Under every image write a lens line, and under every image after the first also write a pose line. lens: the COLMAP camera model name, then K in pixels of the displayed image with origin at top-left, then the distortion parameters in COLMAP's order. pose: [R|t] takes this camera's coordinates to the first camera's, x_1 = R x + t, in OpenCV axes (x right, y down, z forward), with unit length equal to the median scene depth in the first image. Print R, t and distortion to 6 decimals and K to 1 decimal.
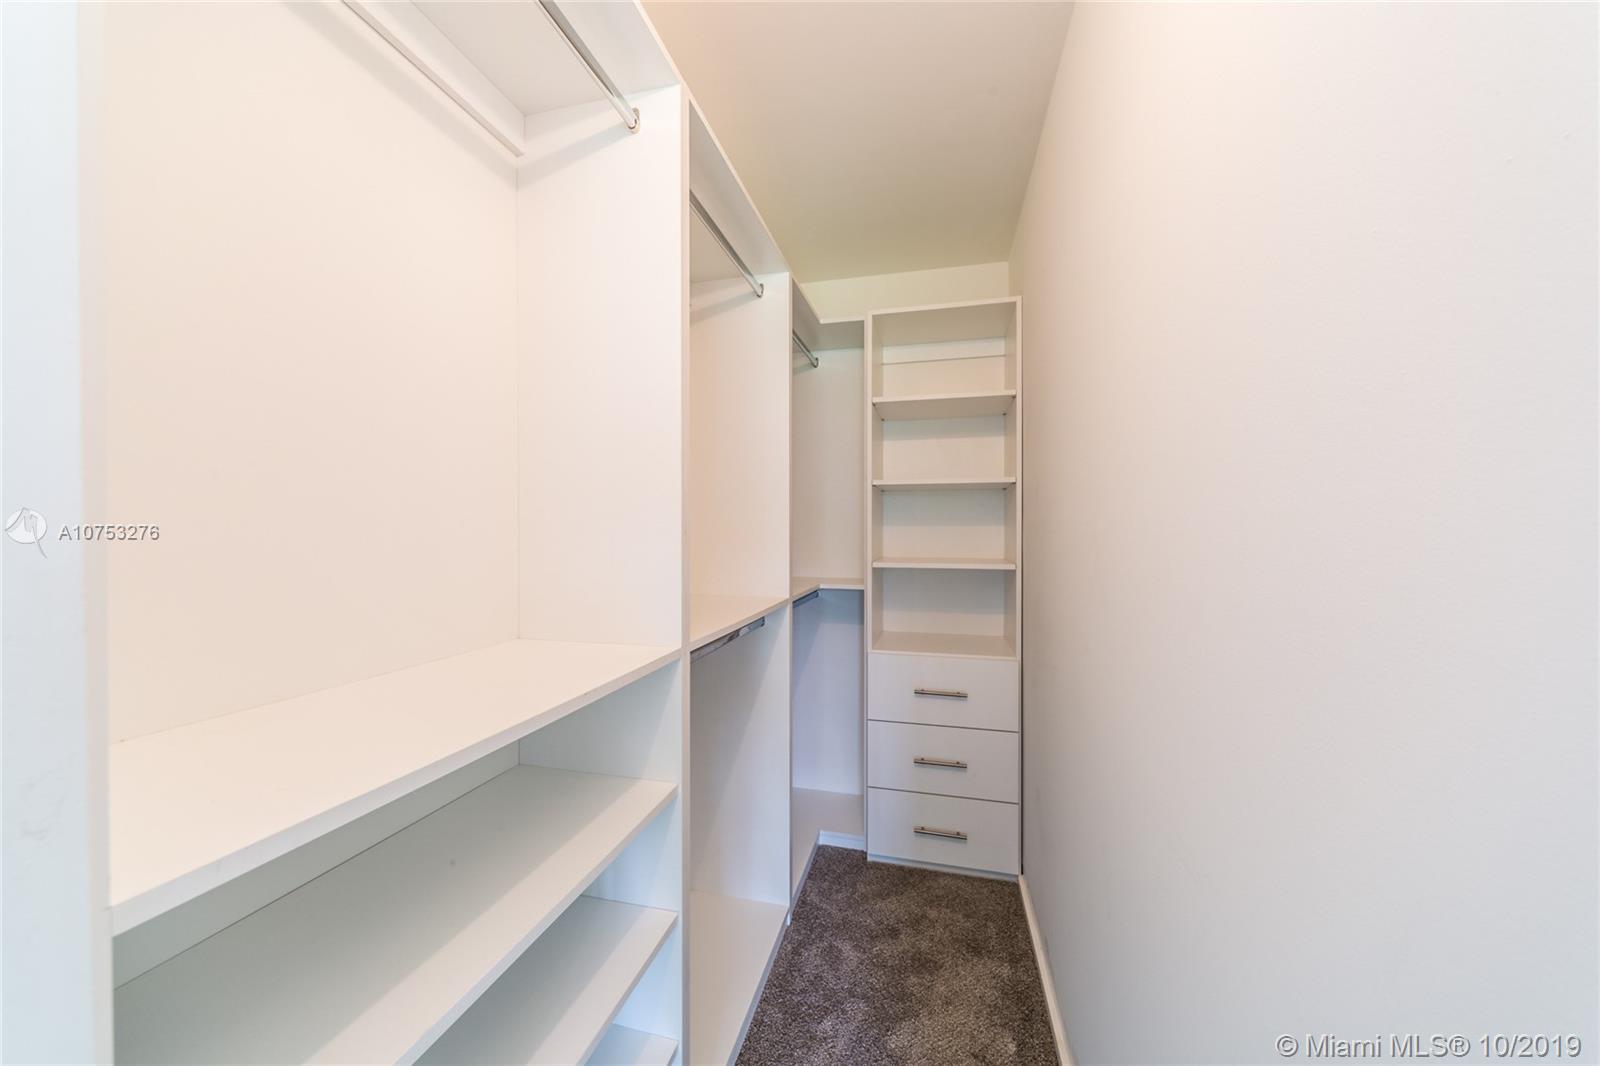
lens RADIAL K [[563.3, 0, 800.8], [0, 563.3, 532.6], [0, 0, 1]] dist [0.001844, -0.000223]
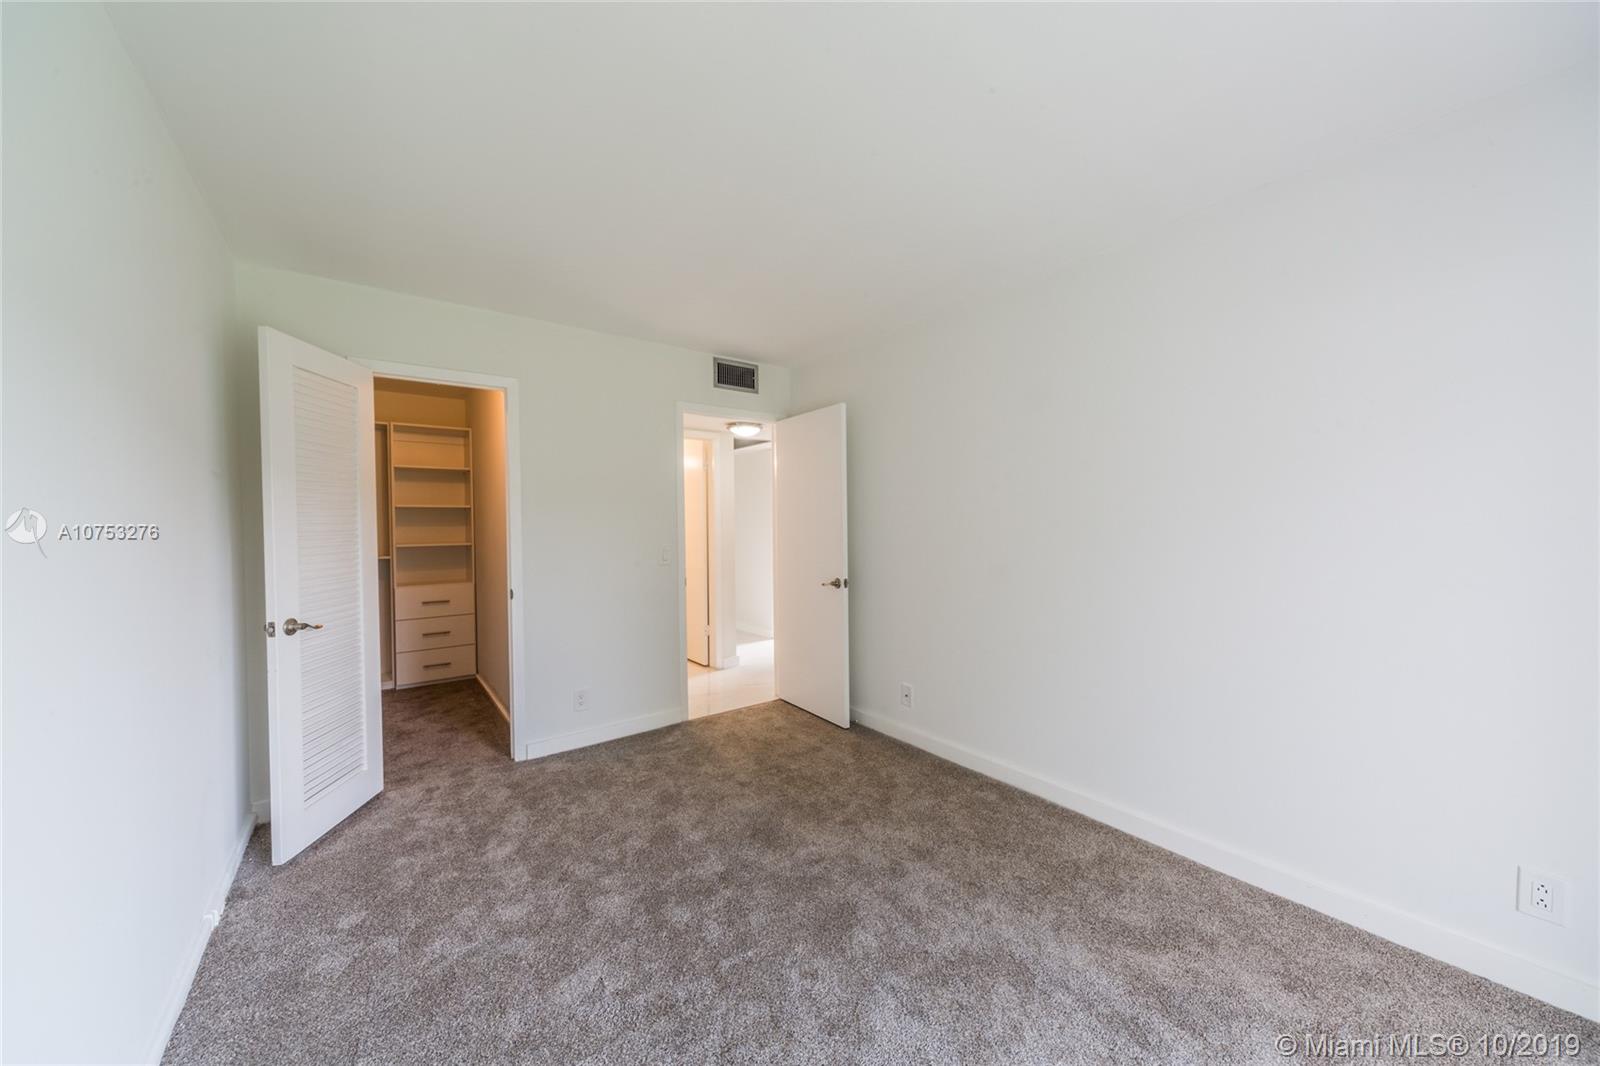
lens RADIAL K [[563.3, 0, 805.2], [0, 563.3, 536.5], [0, 0, 1]] dist [0.001844, -0.000223]
pose [[0.626328, -0.022316, 0.779240, -0.587400], [0.012155, 0.999748, 0.018861, -0.008220], [-0.779465, -0.002342, 0.626442, -1.585370]]
